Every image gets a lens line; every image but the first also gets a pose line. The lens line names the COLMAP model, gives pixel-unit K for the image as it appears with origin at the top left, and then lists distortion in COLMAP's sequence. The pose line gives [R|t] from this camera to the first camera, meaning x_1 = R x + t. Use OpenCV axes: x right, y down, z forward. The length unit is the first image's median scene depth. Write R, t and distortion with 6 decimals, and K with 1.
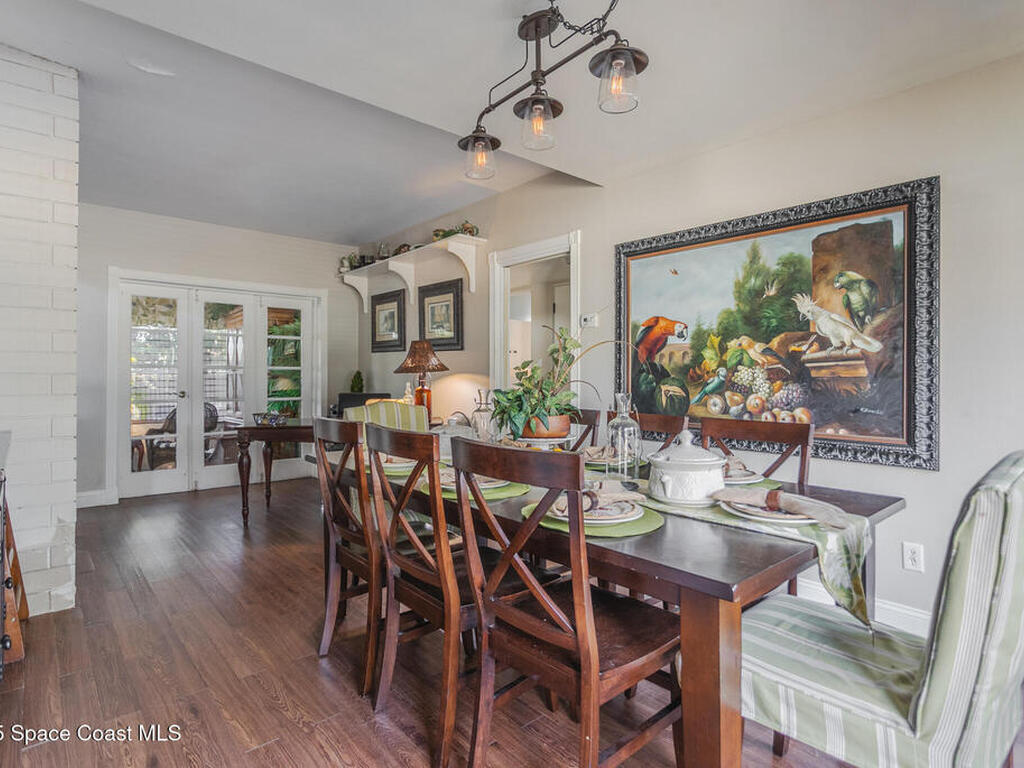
lens RADIAL K [[559.6, 0, 512.3], [0, 559.6, 376.2], [0, 0, 1]] dist [-0.004177, 0.001652]
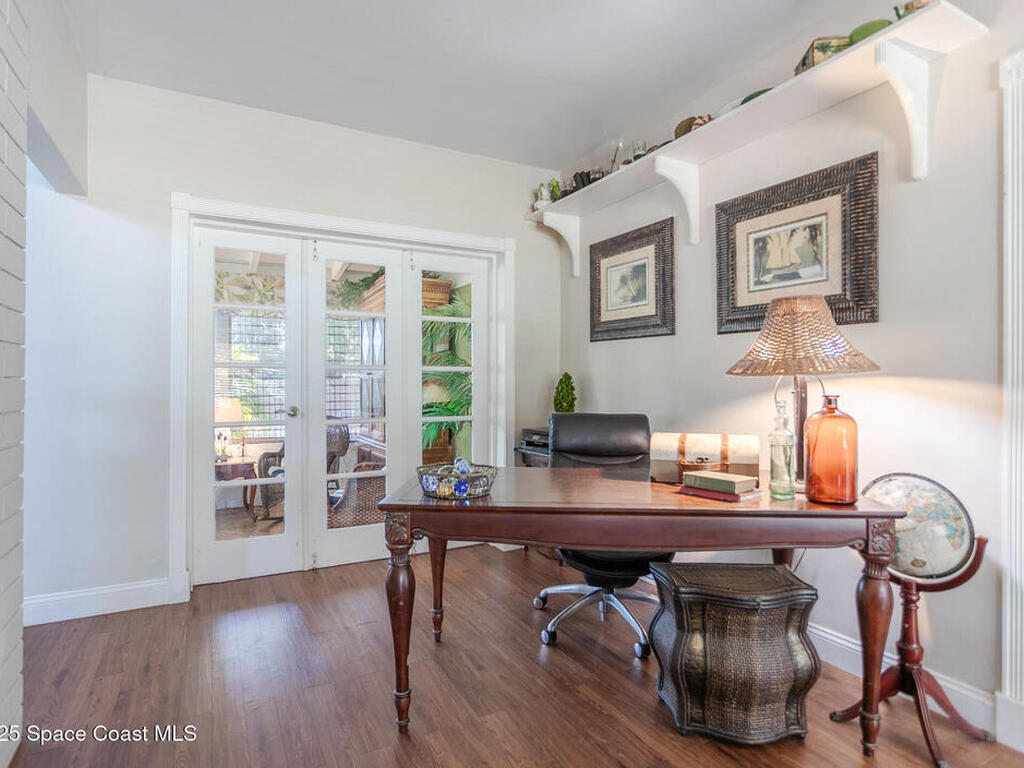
lens RADIAL K [[559.6, 0, 512.3], [0, 559.6, 376.2], [0, 0, 1]] dist [-0.004177, 0.001652]
pose [[0.978996, -0.002035, -0.203871, -0.430740], [0.000661, 0.999977, -0.006808, -0.004701], [0.203880, 0.006530, 0.978974, 0.837618]]
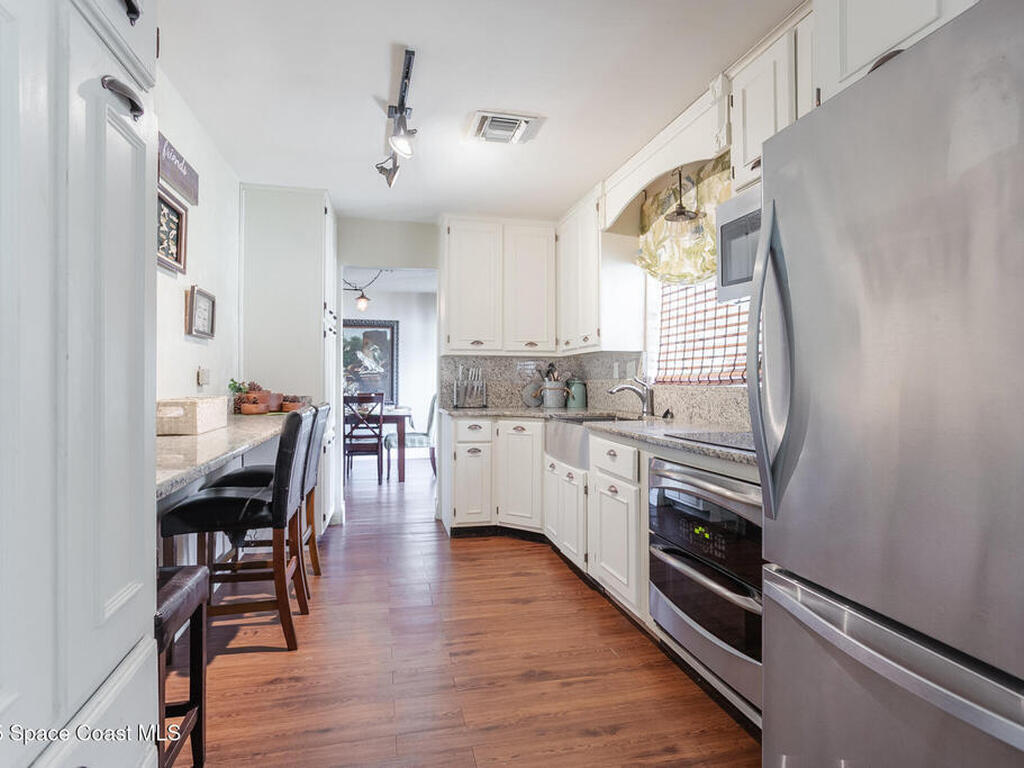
lens RADIAL K [[559.6, 0, 512.3], [0, 559.6, 376.2], [0, 0, 1]] dist [-0.004177, 0.001652]
pose [[0.468716, 0.001838, 0.883347, -1.432210], [-0.001234, 0.999998, -0.001426, -0.013111], [-0.883348, -0.000421, 0.468717, -0.901027]]
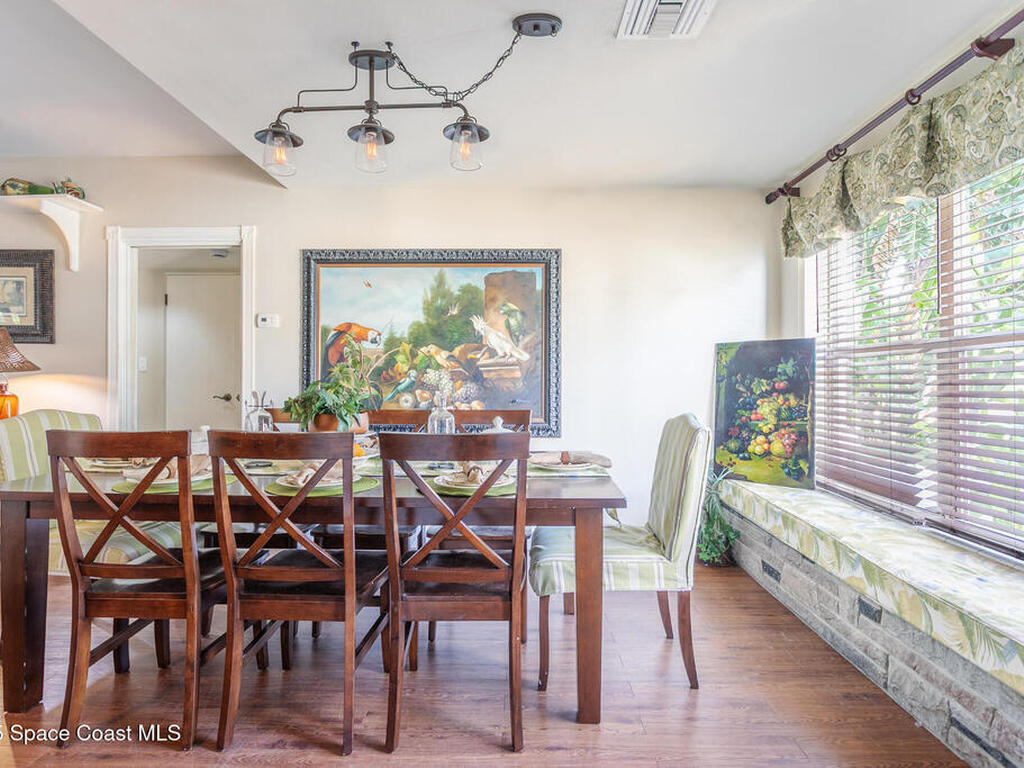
lens RADIAL K [[559.6, 0, 512.3], [0, 559.6, 376.2], [0, 0, 1]] dist [-0.004177, 0.001652]
pose [[0.676181, 0.001334, 0.736734, -0.358881], [0.001370, 0.999994, -0.003068, 0.001756], [-0.736734, 0.003084, 0.676175, 0.029731]]
